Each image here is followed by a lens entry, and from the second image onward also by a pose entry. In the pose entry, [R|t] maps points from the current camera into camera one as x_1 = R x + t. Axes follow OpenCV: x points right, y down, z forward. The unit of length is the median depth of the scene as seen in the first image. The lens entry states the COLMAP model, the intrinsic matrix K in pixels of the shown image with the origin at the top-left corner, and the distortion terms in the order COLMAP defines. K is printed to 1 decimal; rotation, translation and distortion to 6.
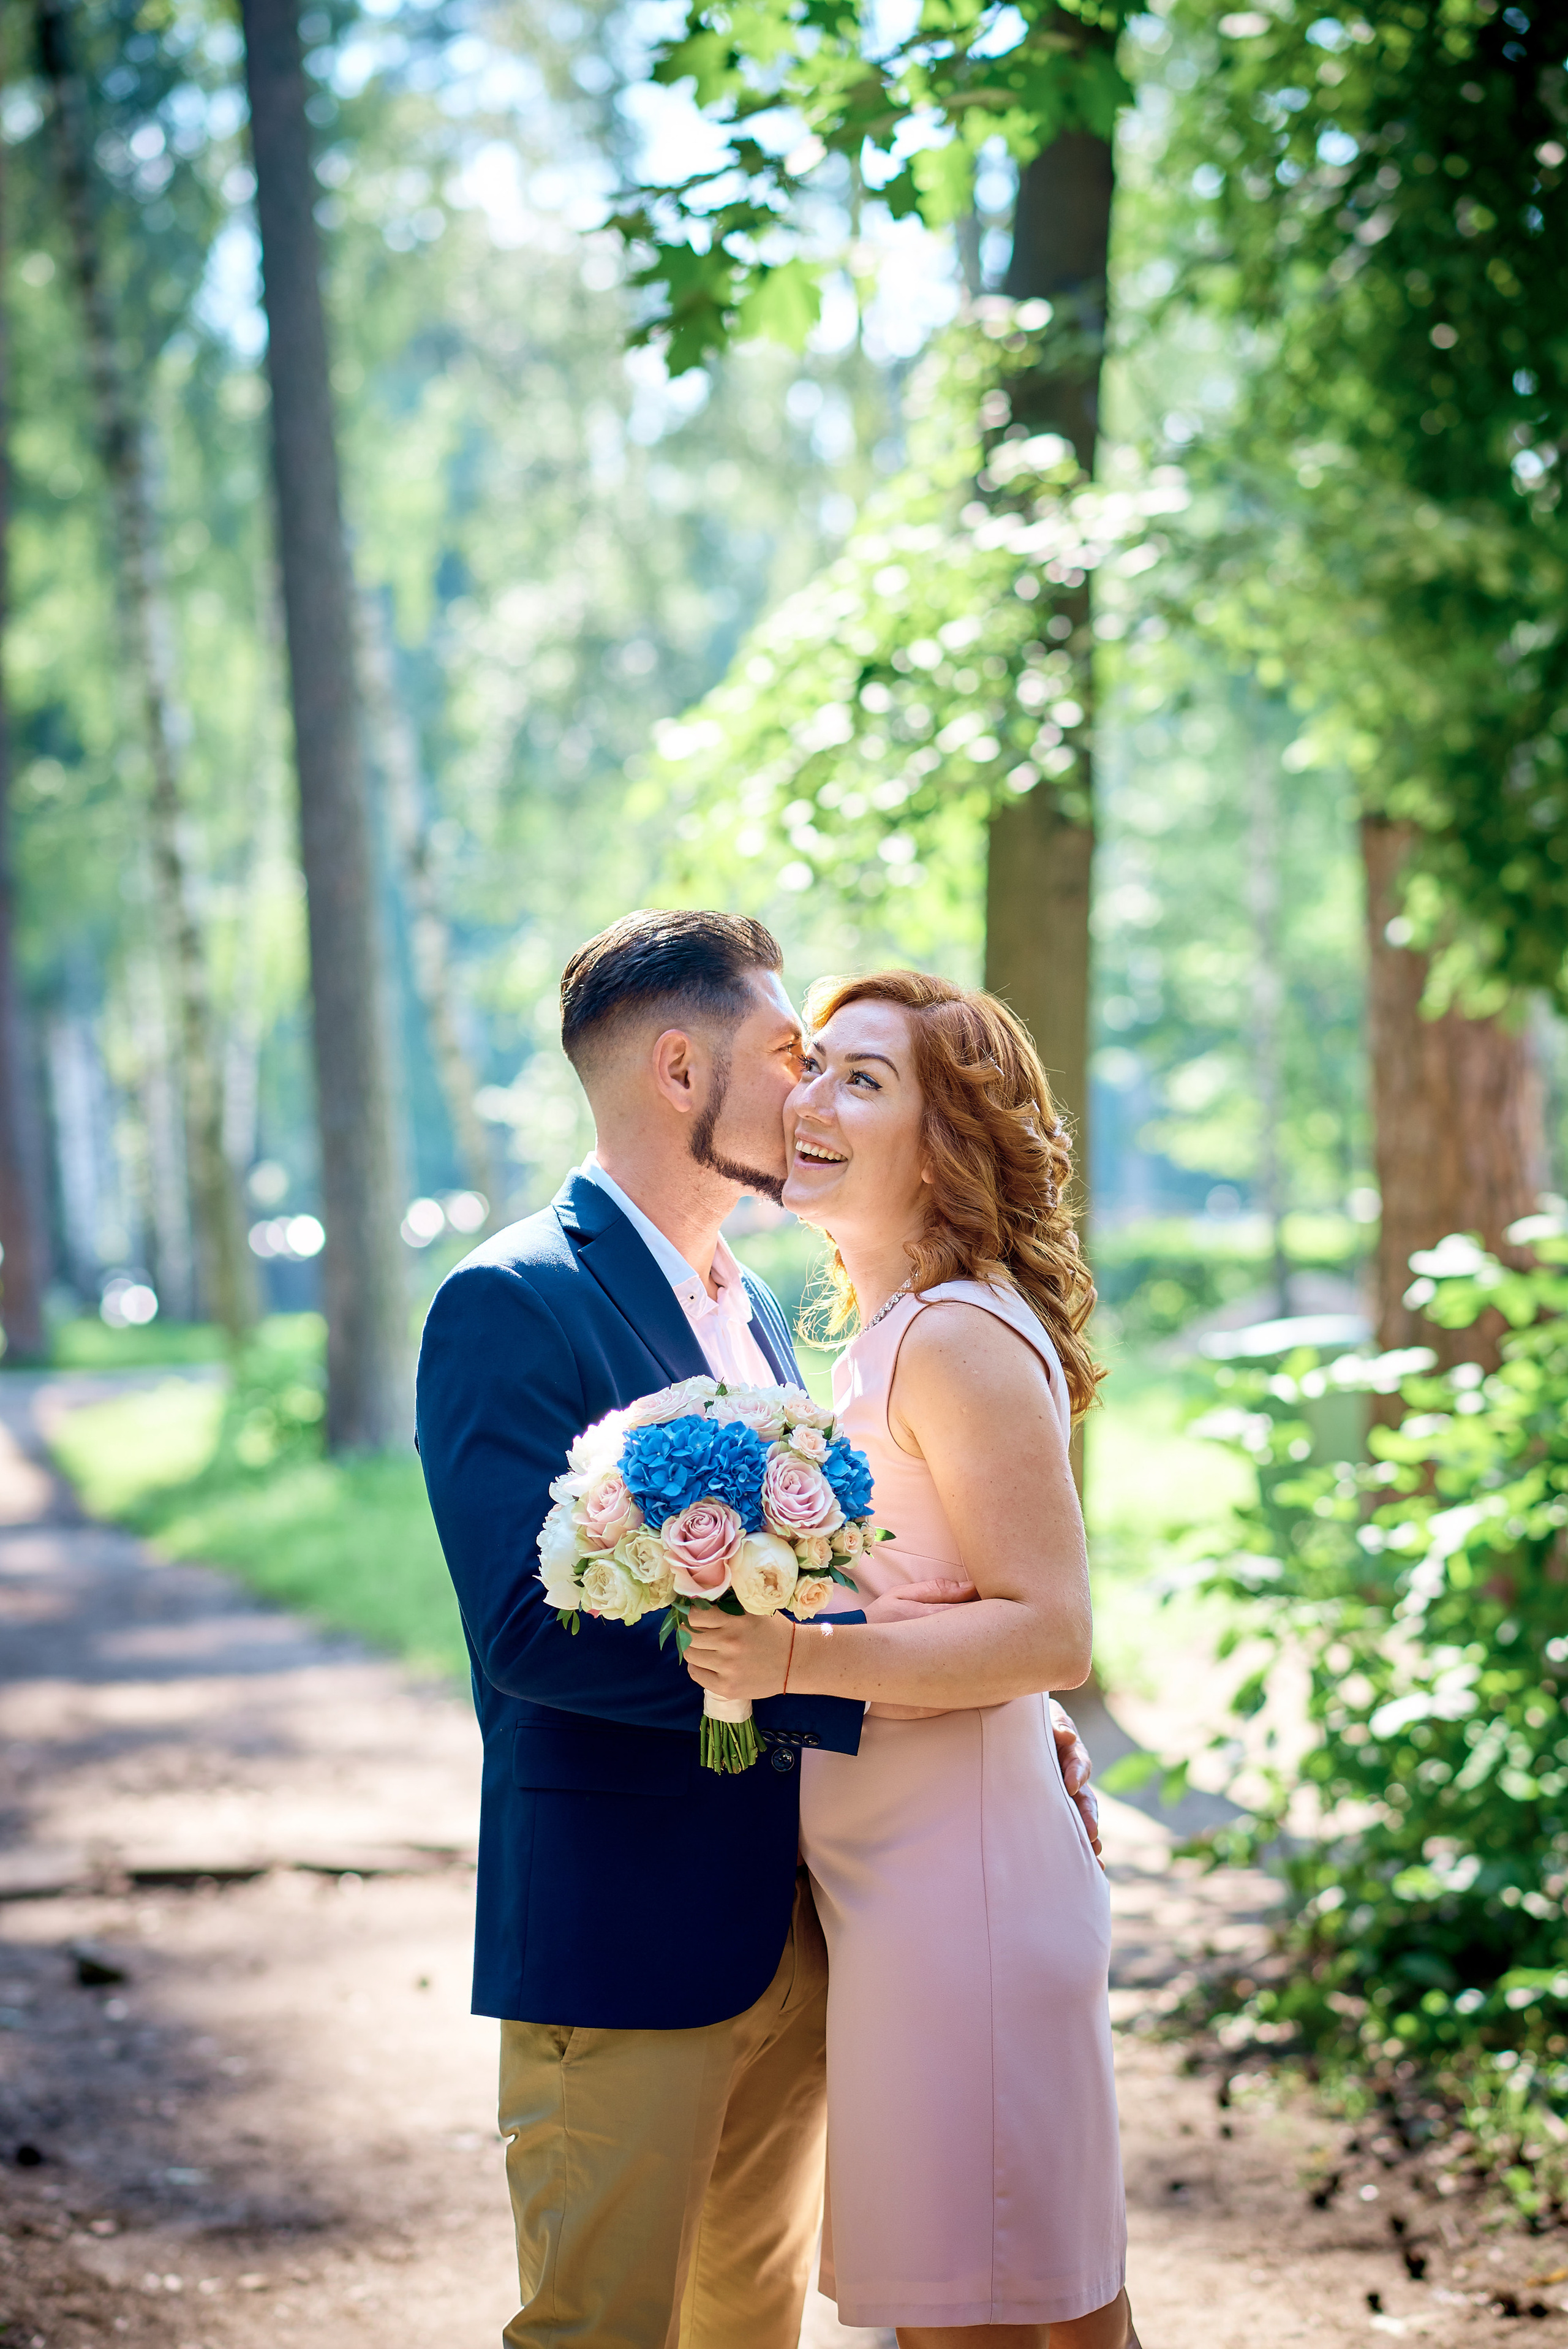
lens RADIAL K [[6465.6, 0, 680.7], [0, 6465.6, 1141.3], [0, 0, 1]] dist [1.342093, -13.779579]
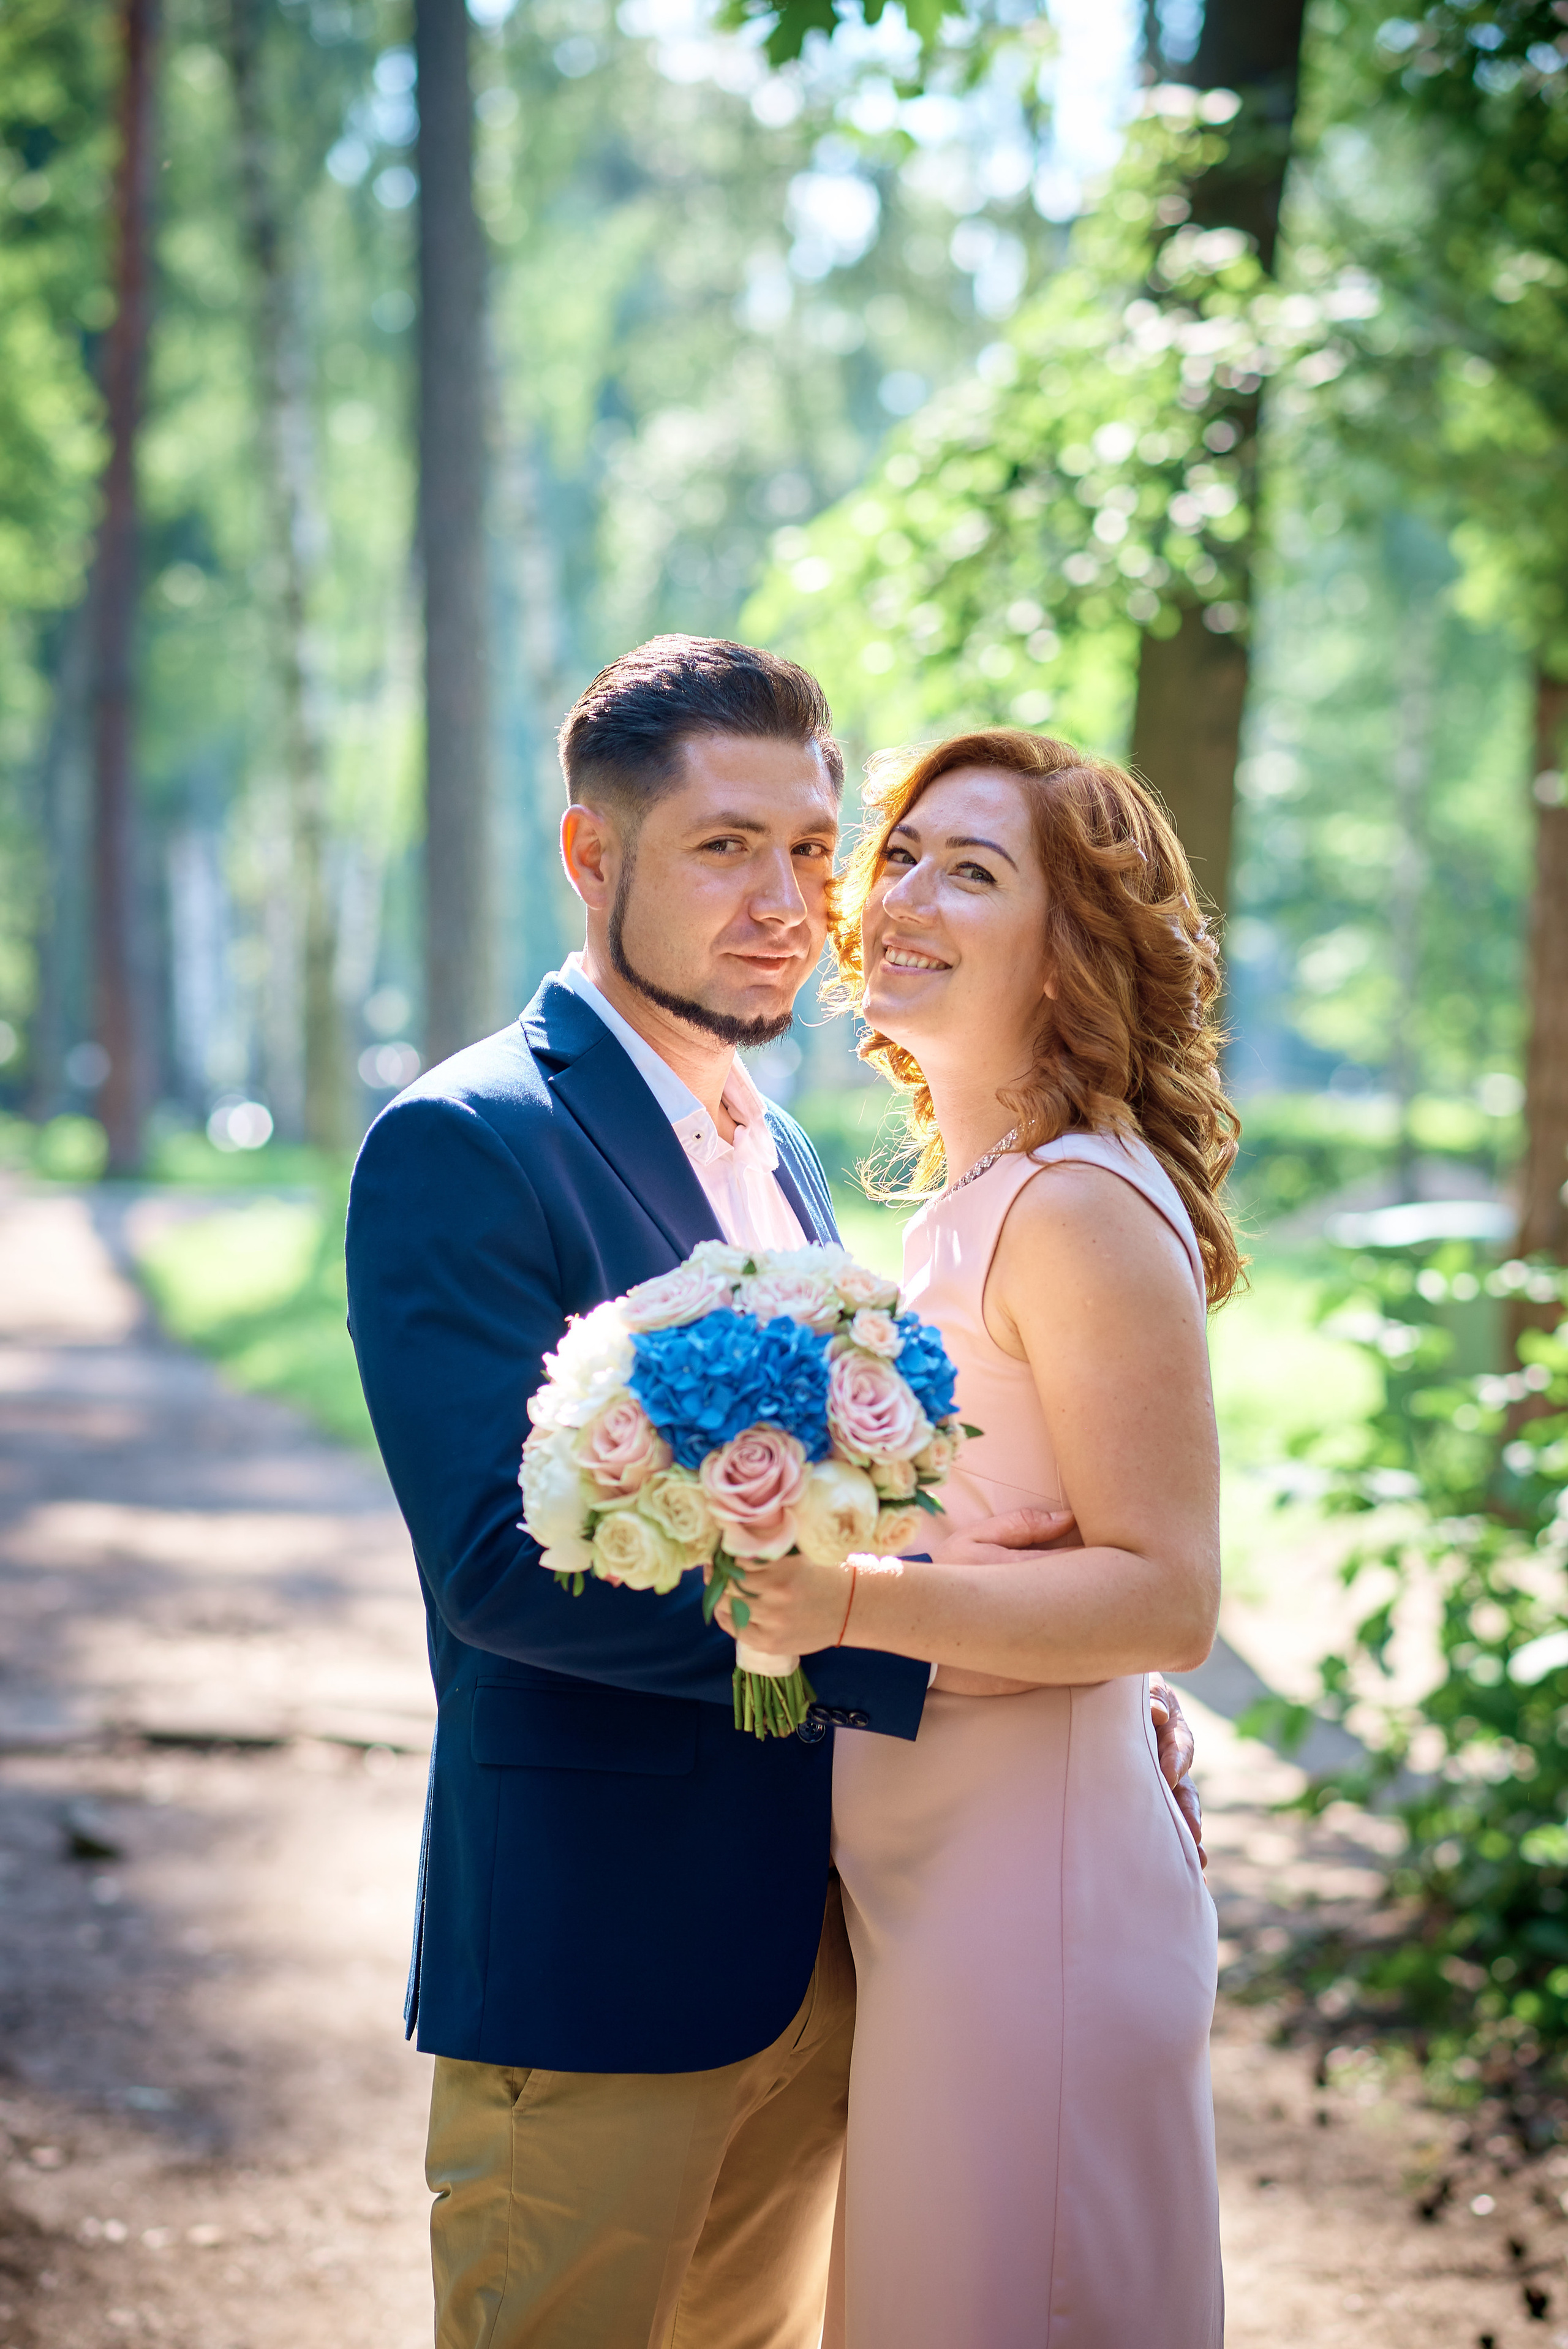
lens RADIAL K [[5691.3, 0, 579.3], [0, 5691.3, 1184.5], [0, 0, 1]] dist [0.693818, -5.175957]
pose [[0.997534, 0.055015, -0.043582, 0.009230], [-0.053605, 0.998020, 0.032895, 0.004063], [0.045306, -0.030477, 0.998508, 0.206161]]
